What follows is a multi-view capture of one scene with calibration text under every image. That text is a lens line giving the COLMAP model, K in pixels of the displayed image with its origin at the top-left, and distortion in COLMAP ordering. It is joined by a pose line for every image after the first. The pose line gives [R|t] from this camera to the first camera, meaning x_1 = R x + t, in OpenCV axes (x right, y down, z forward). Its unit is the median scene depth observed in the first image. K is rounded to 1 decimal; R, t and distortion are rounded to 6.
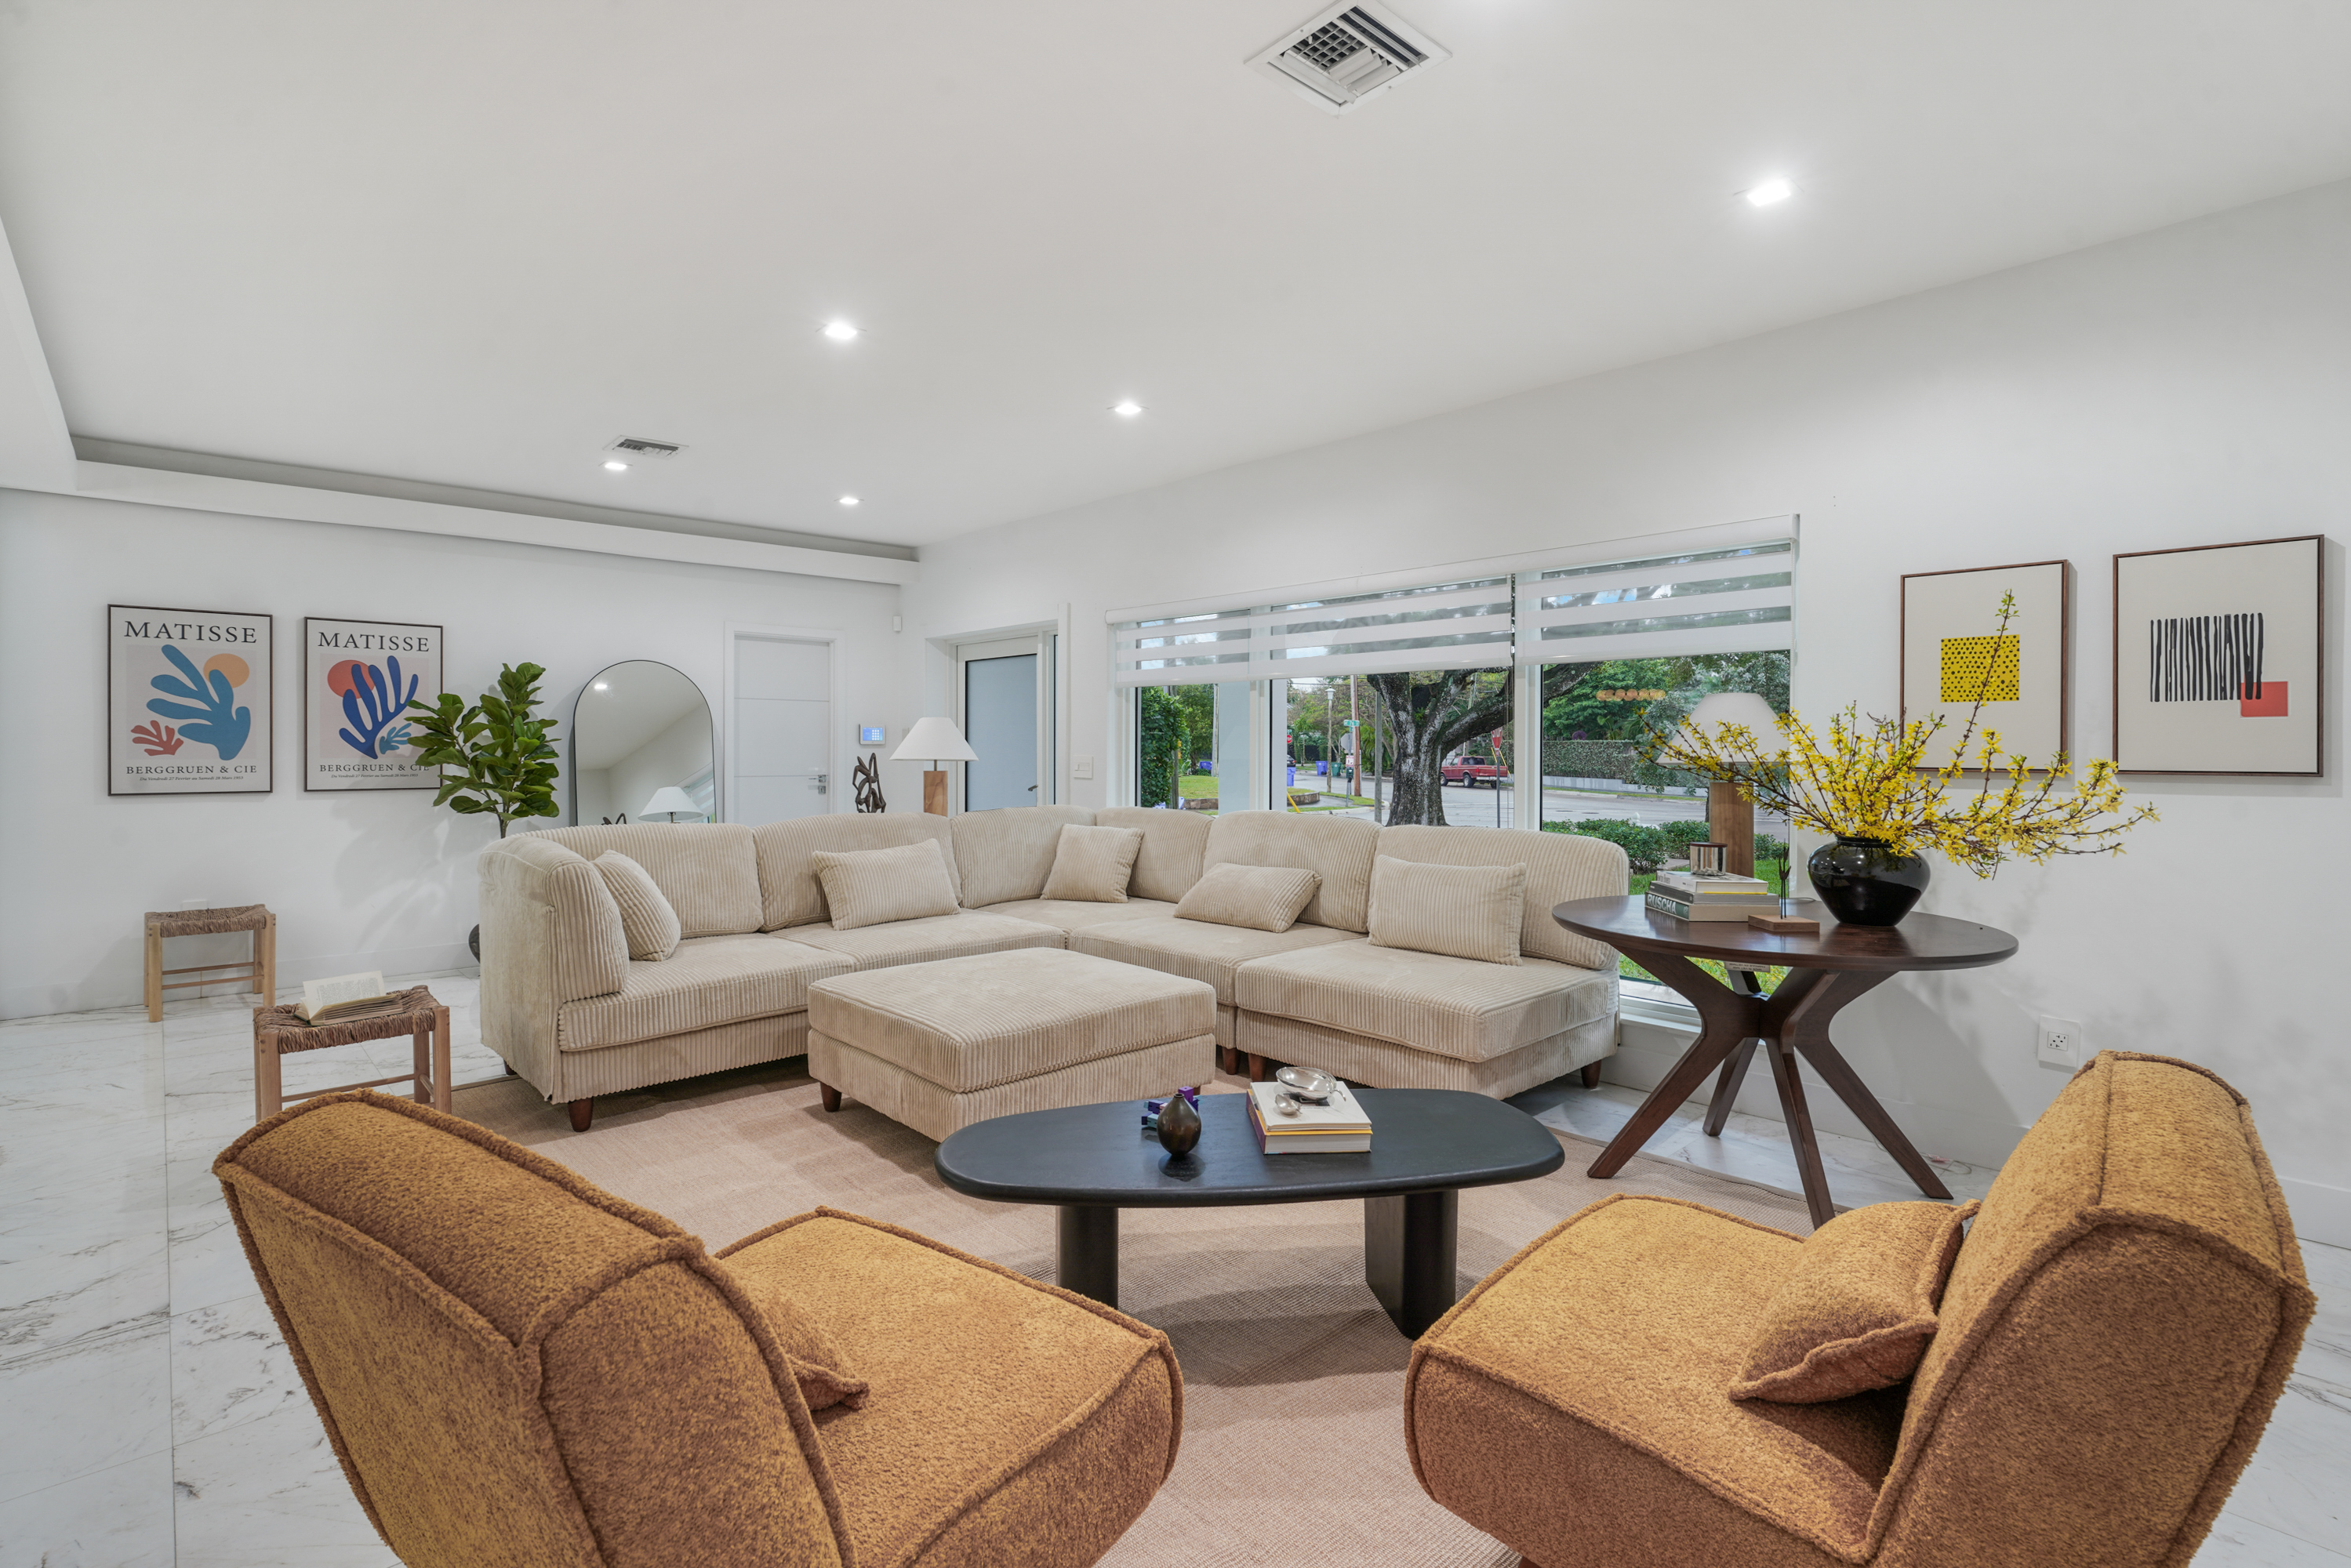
lens RADIAL K [[1109.1, 0, 1172.3], [0, 1109.1, 753.5], [0, 0, 1]] dist [0.000703, -0.000023]
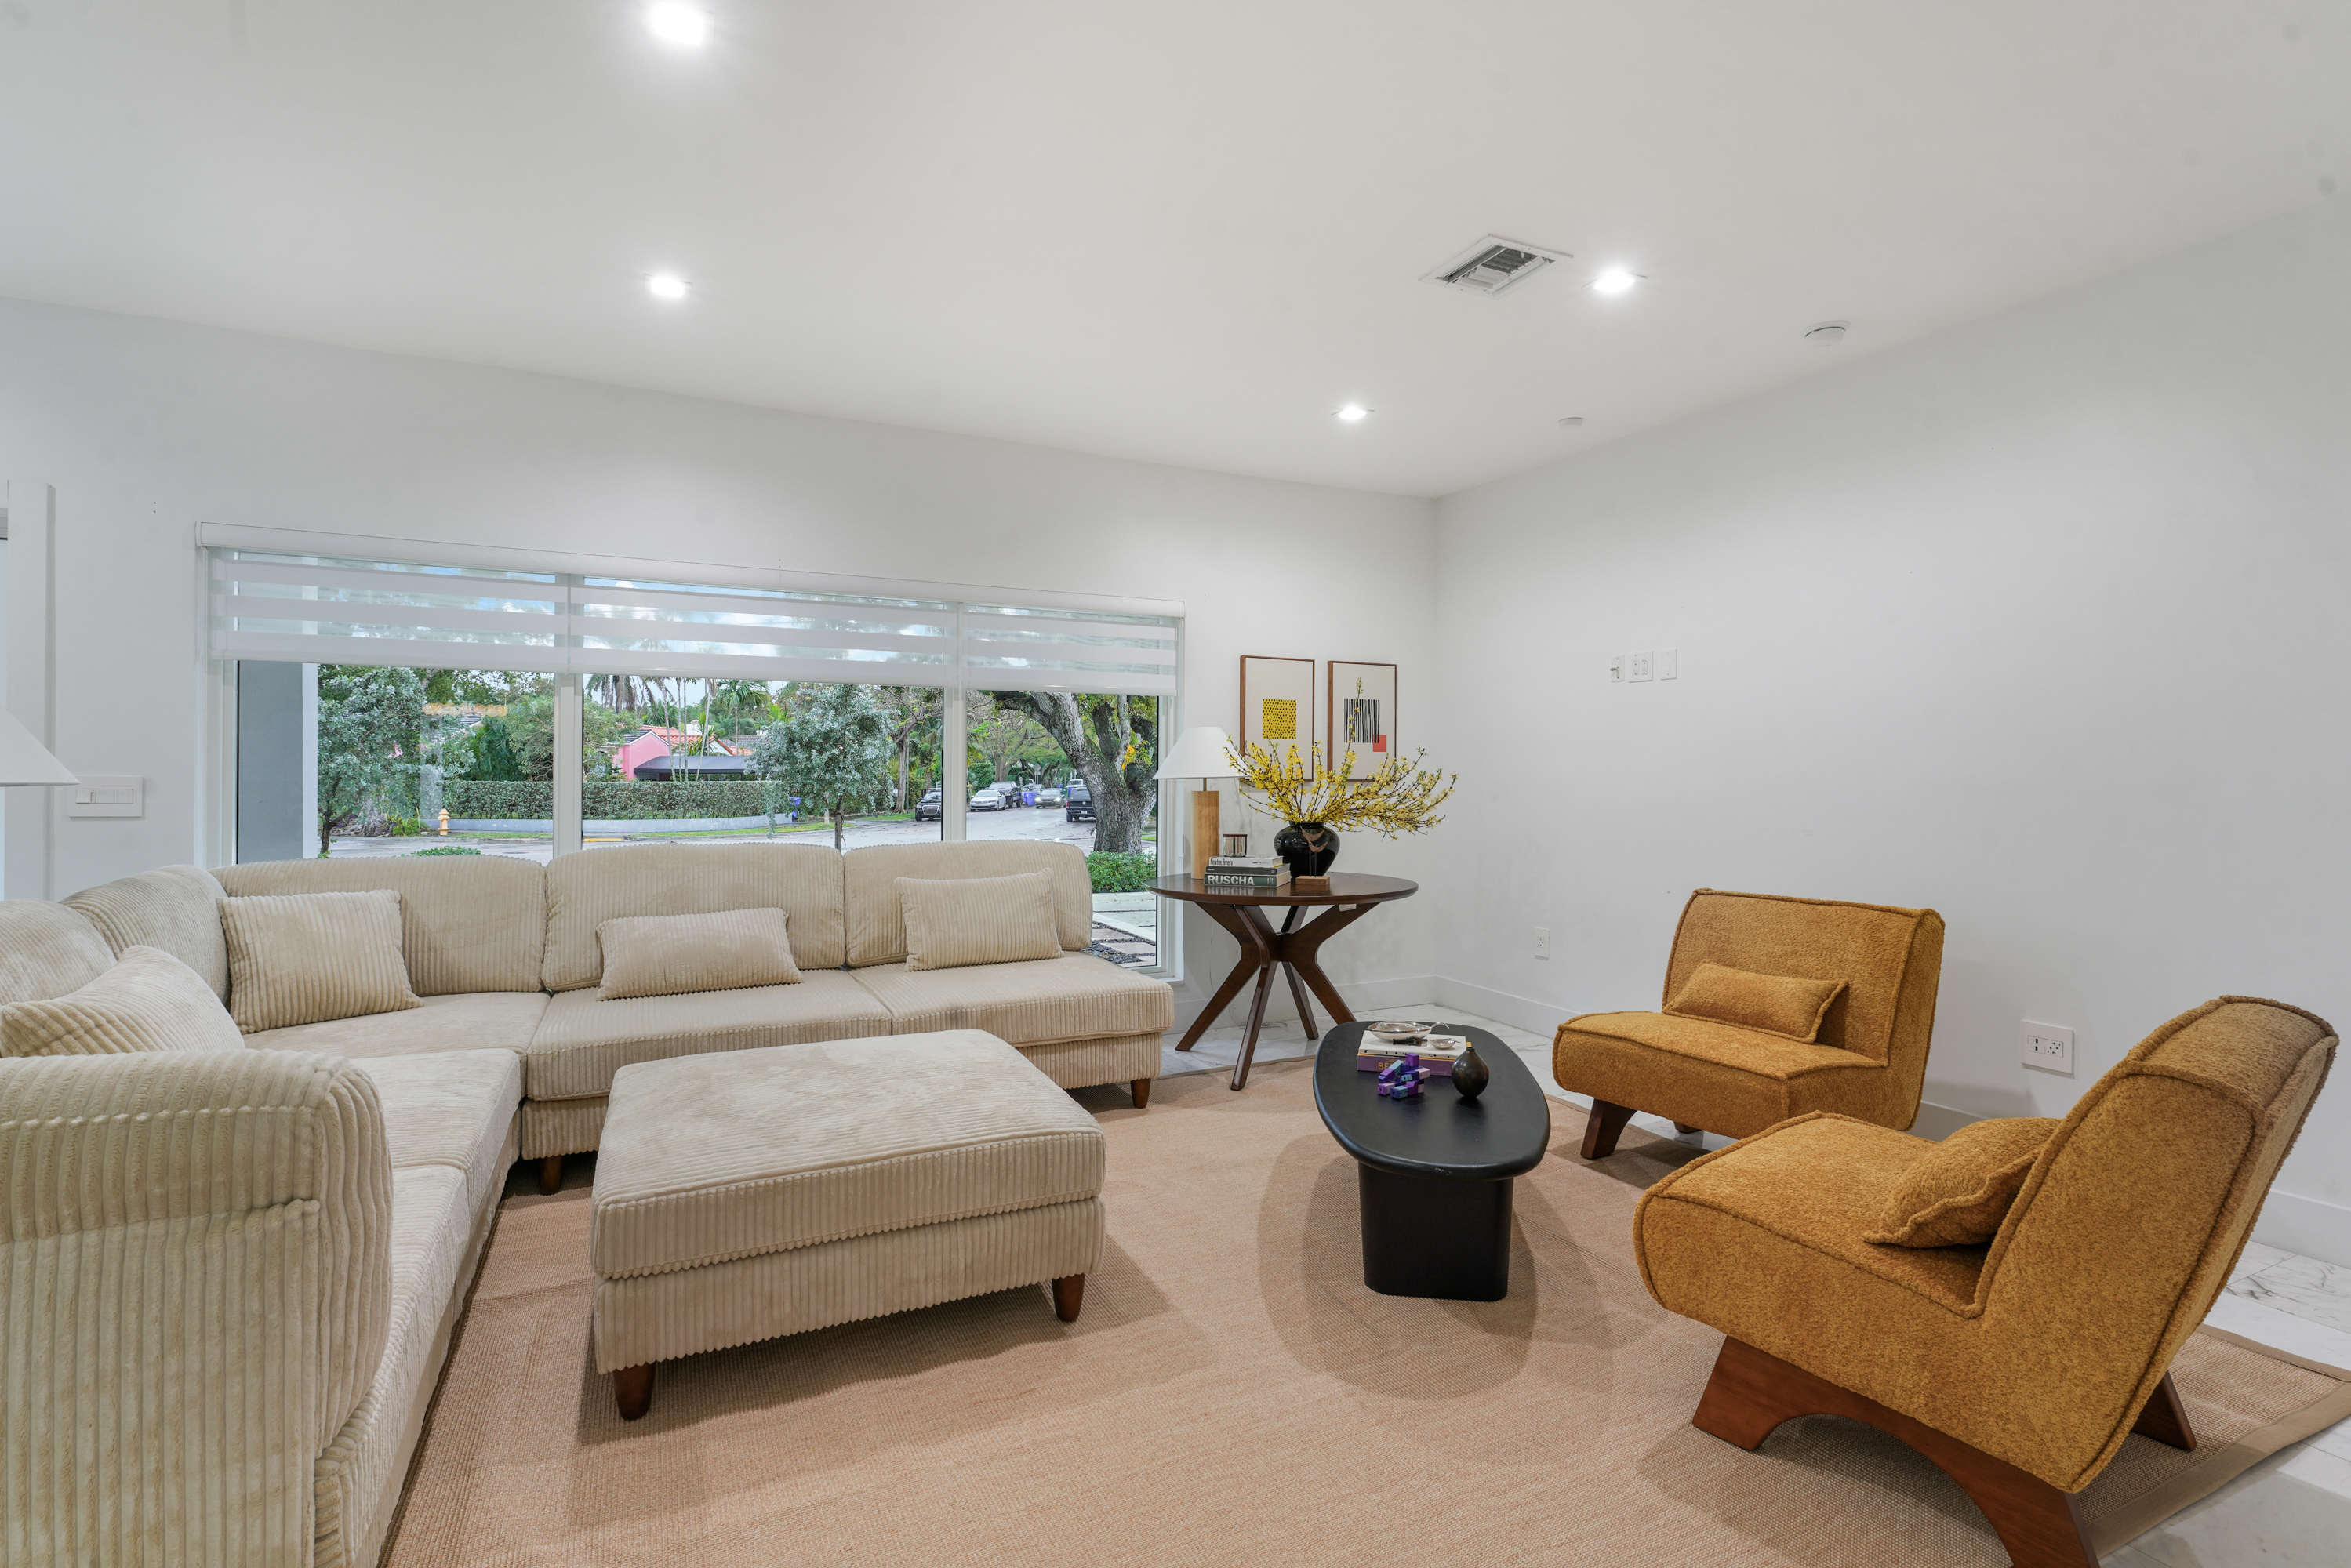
lens RADIAL K [[1062.5, 0, 1175.5], [0, 1062.5, 784.0], [0, 0, 1]] dist [-0.044119, -0.000066]
pose [[0.277543, -0.012112, 0.960637, -0.910240], [-0.000097, 0.999920, 0.012635, 0.000908], [-0.960713, -0.003601, 0.277520, 0.780748]]
